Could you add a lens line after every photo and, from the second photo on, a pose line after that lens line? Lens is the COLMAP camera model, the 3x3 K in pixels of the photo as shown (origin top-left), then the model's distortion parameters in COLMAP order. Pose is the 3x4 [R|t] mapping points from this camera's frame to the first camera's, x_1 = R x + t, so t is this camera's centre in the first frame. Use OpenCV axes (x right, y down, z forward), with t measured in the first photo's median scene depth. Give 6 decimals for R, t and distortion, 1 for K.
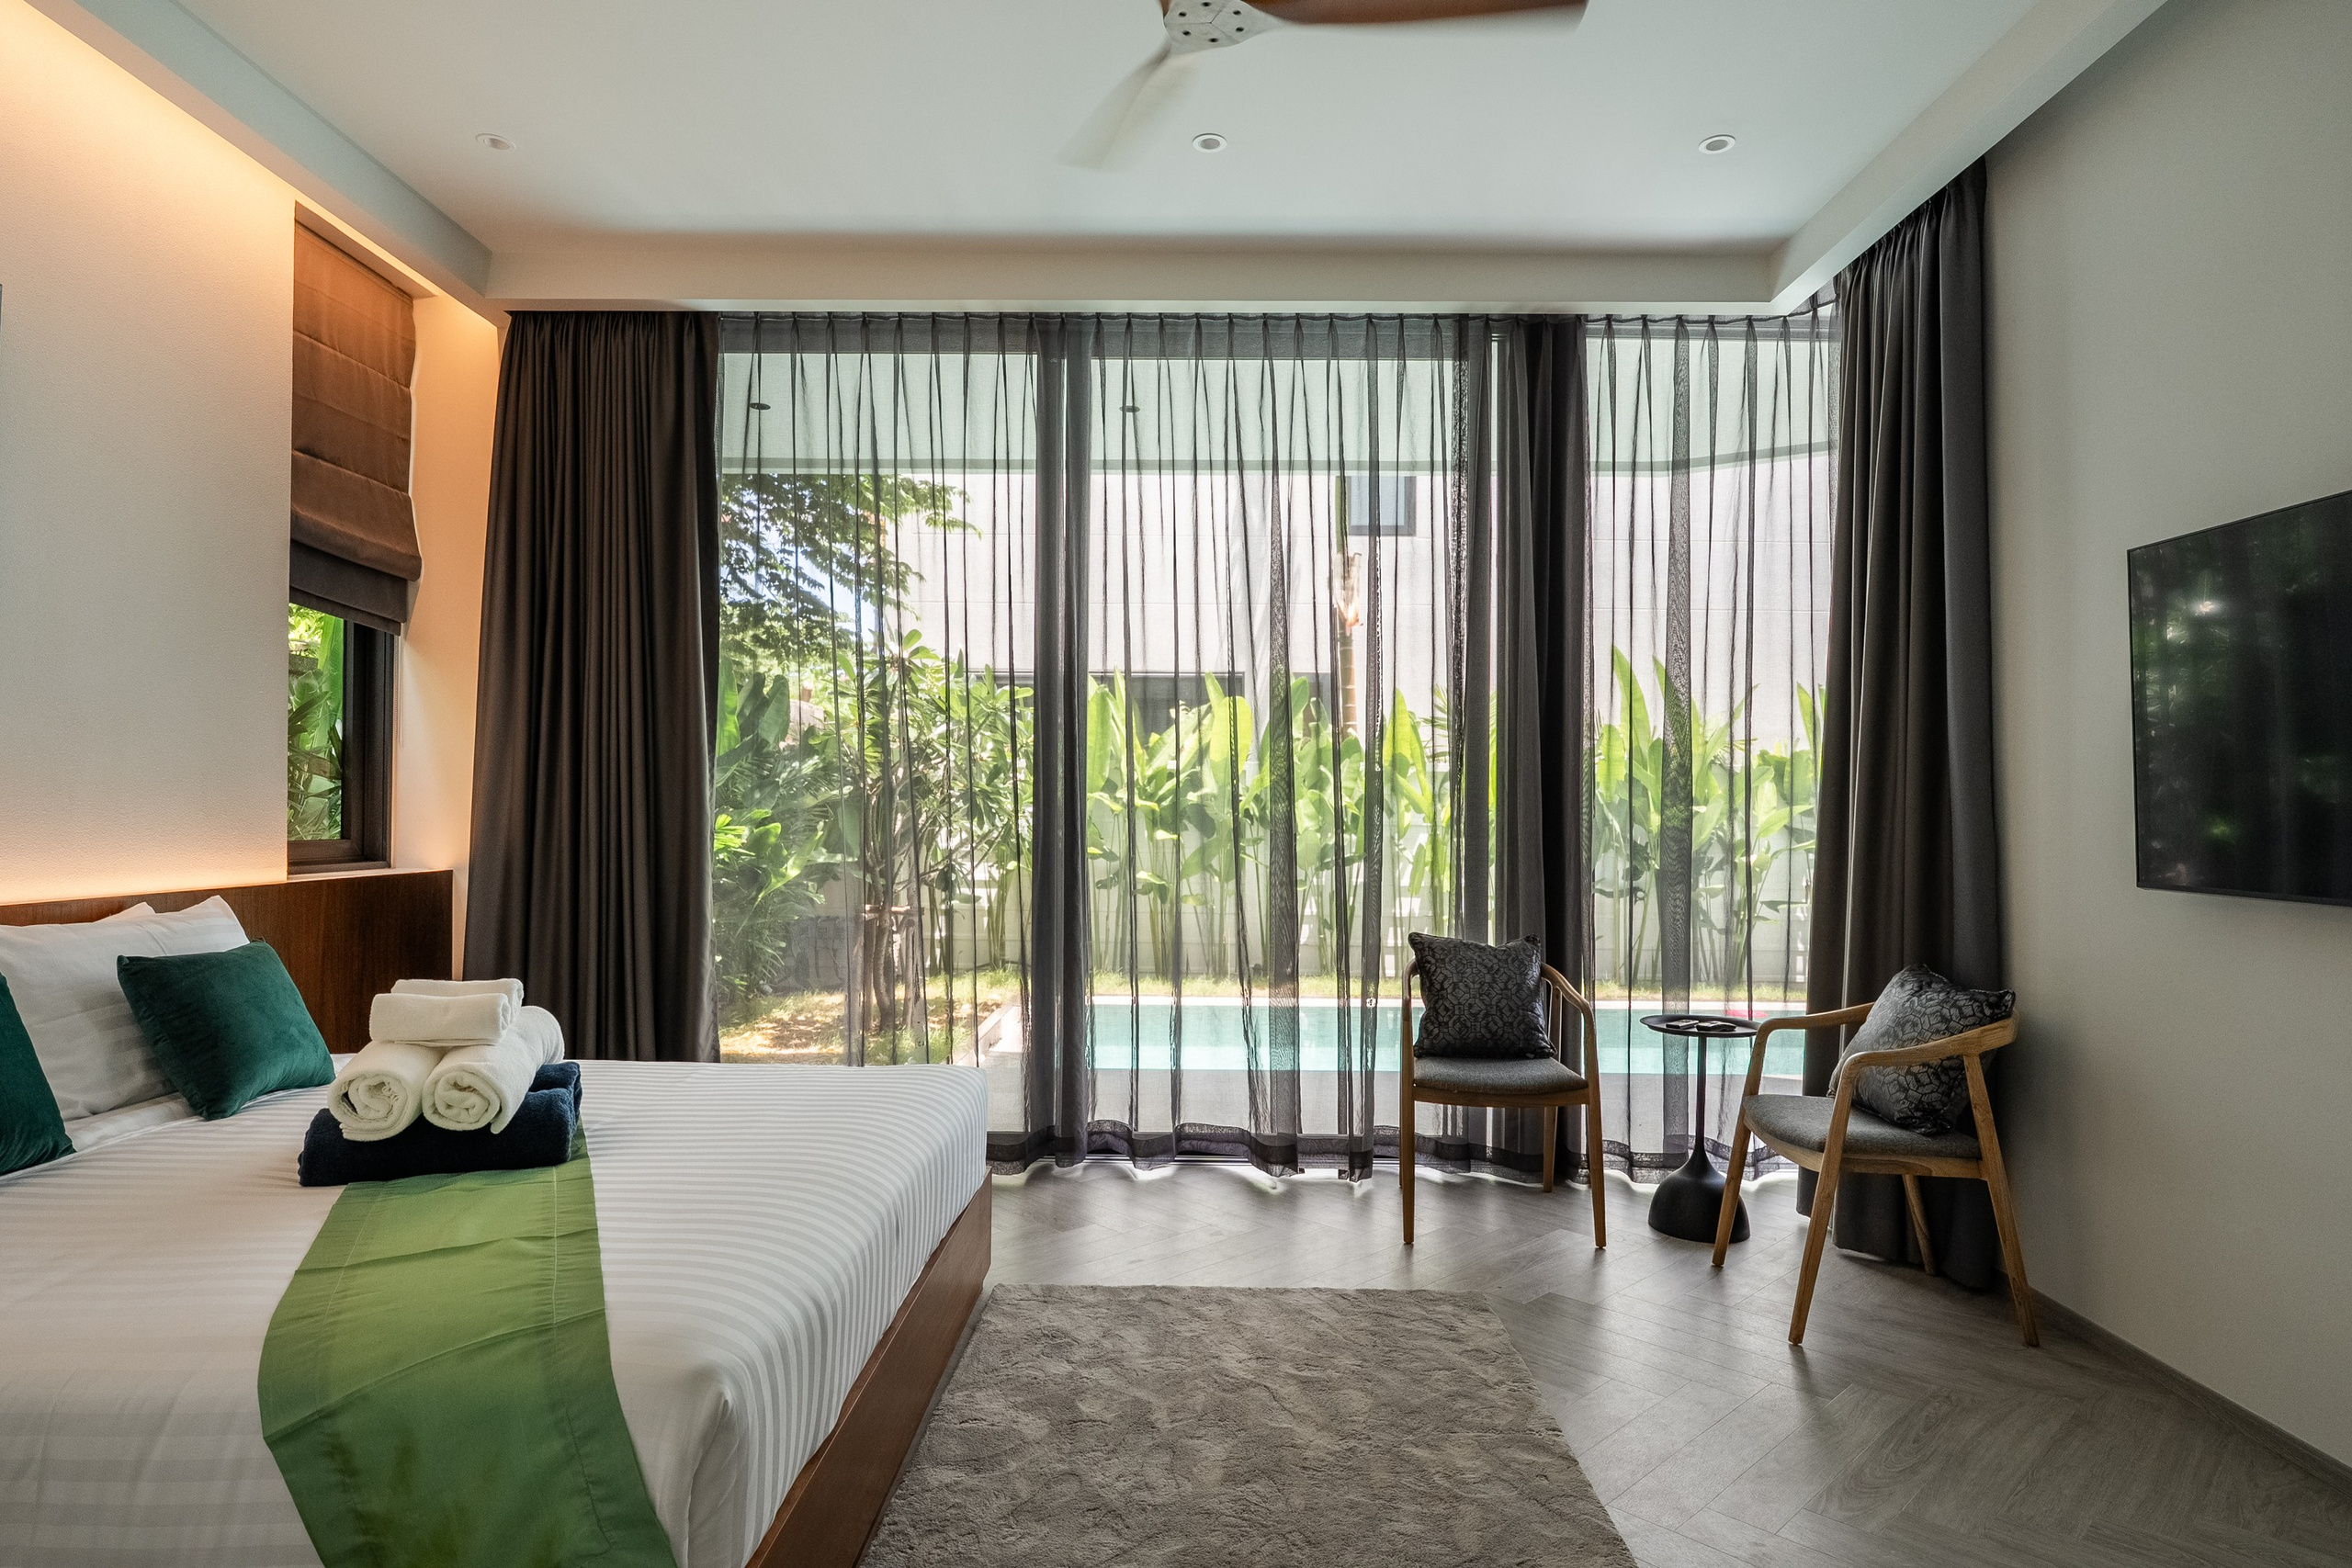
lens RADIAL K [[1299.1, 0, 1188.0], [0, 1299.1, 785.0], [0, 0, 1]] dist [0.000058, 0.000619]
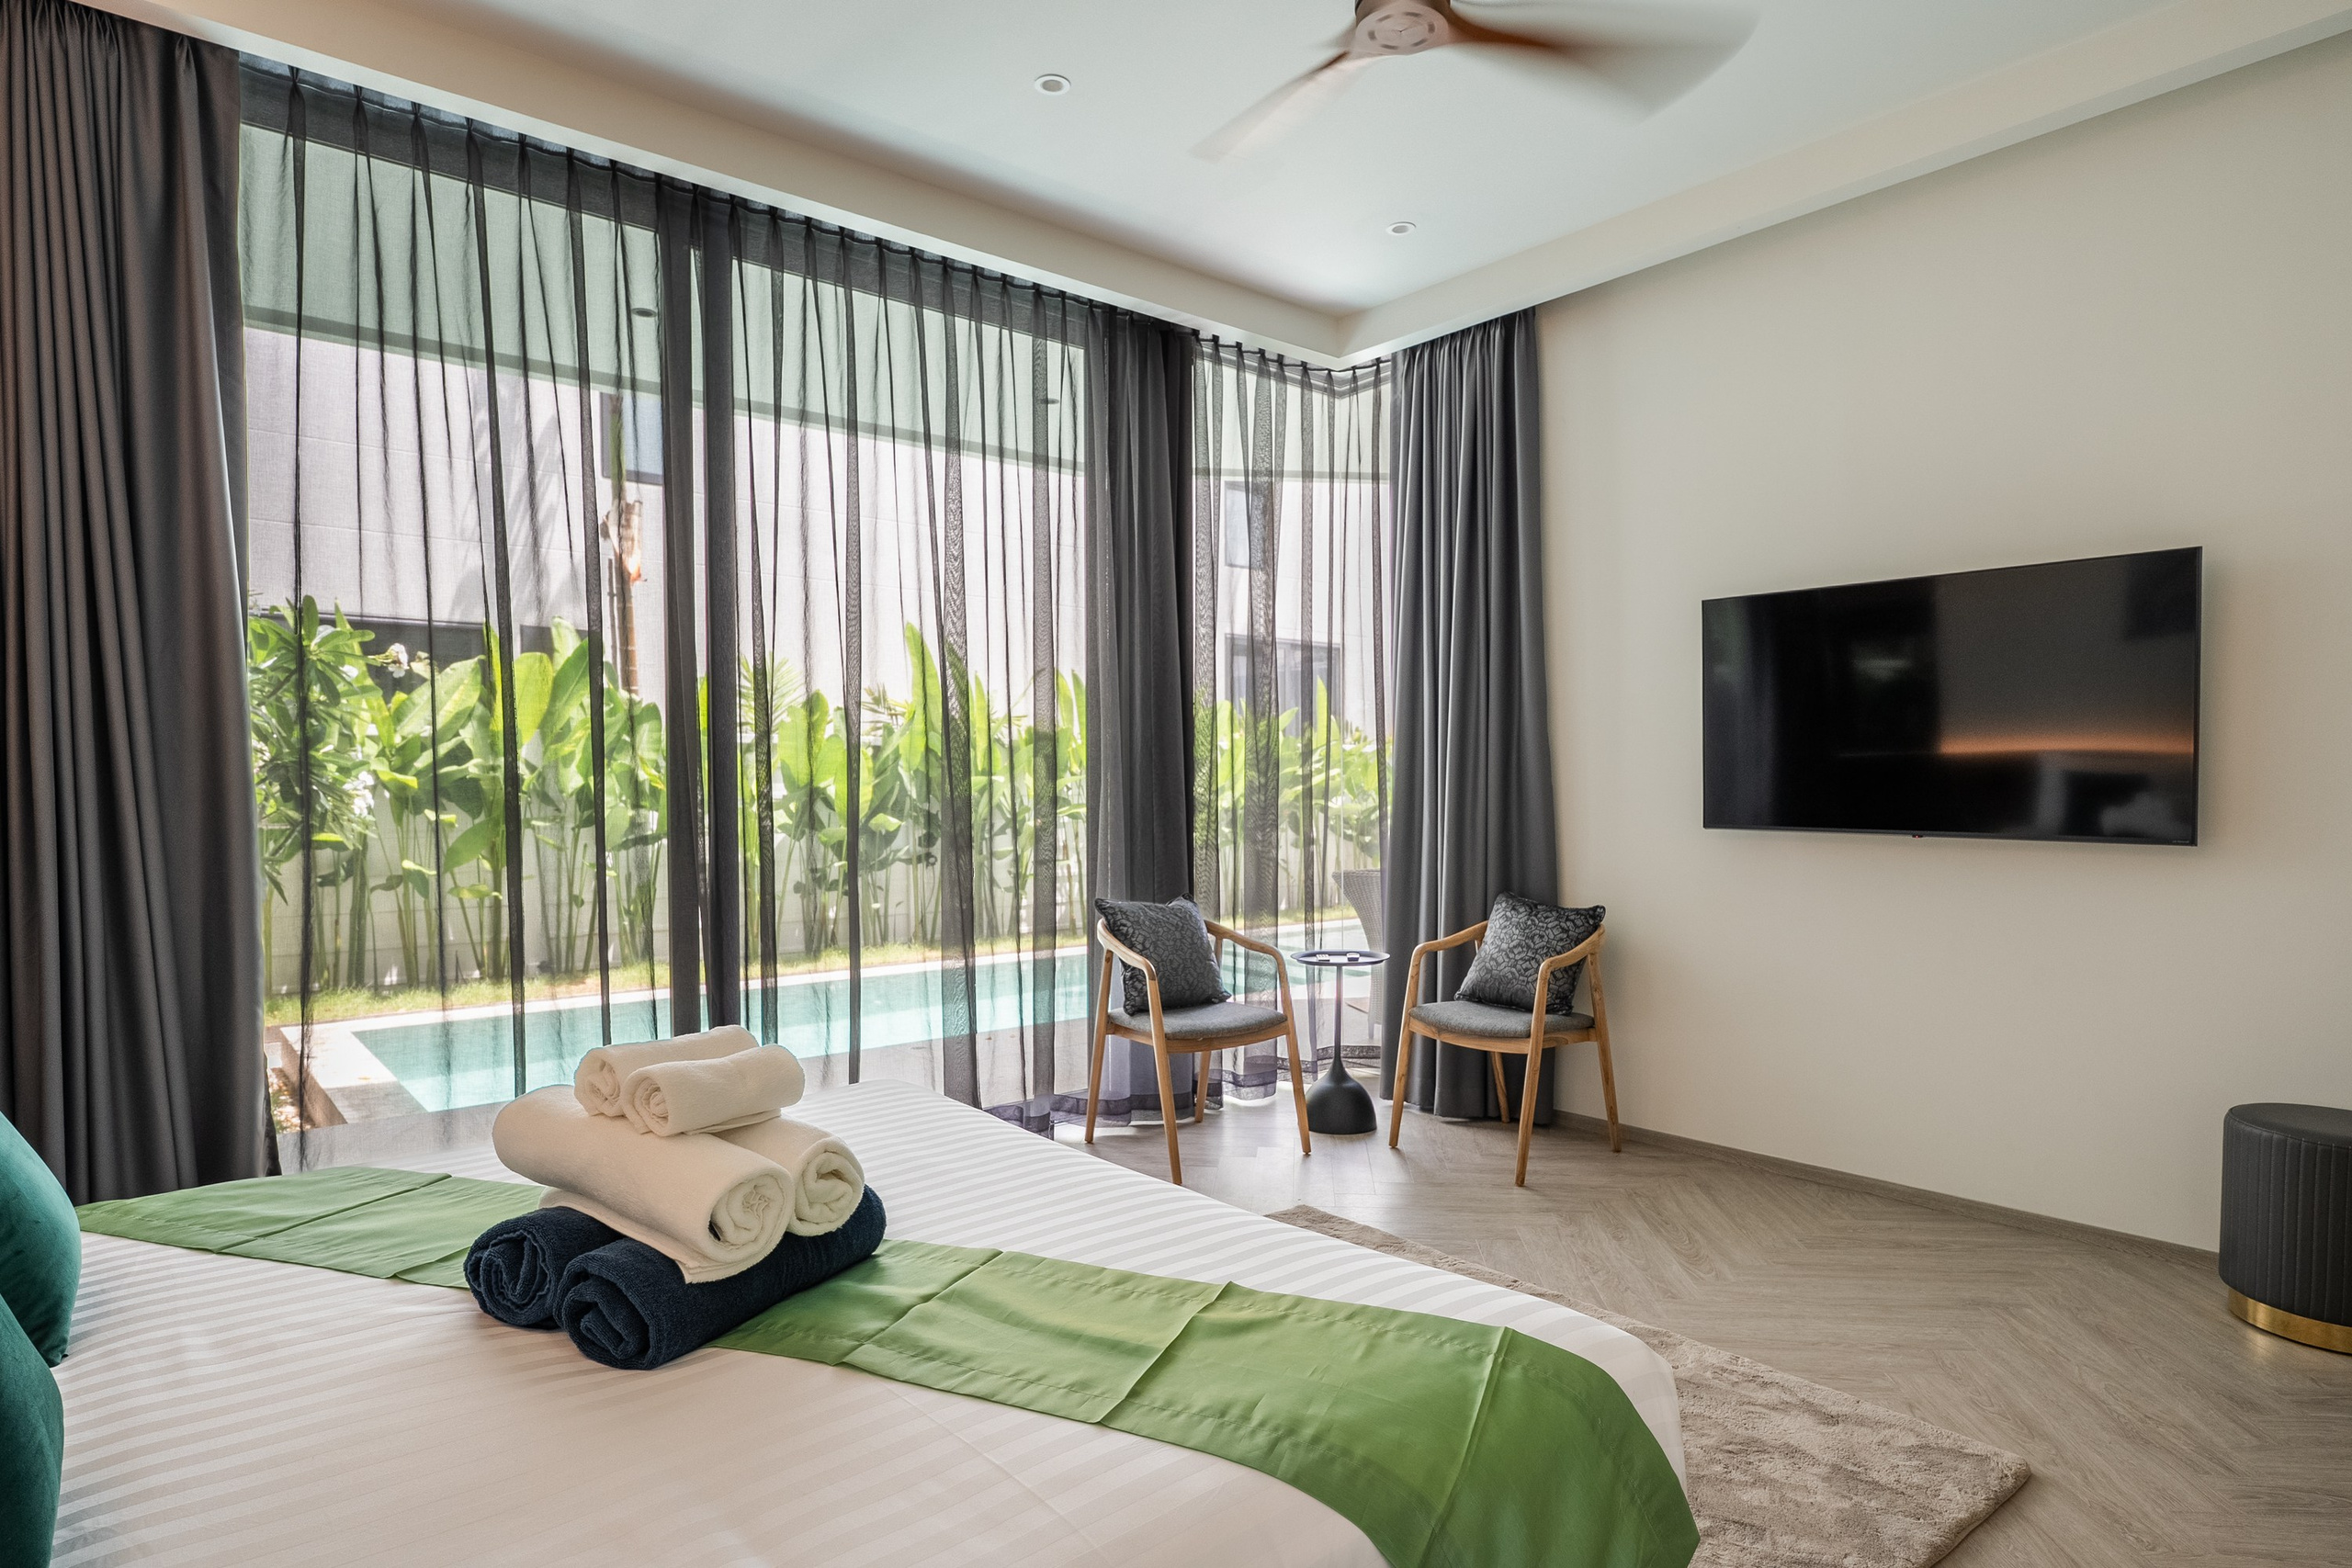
lens RADIAL K [[1289.4, 0, 1177.0], [0, 1289.4, 795.8], [0, 0, 1]] dist [0.026568, 0.000278]
pose [[0.784619, -0.013342, 0.619835, -0.431018], [-0.004776, 0.999609, 0.027563, 0.002934], [-0.619960, -0.024587, 0.784248, 0.140382]]
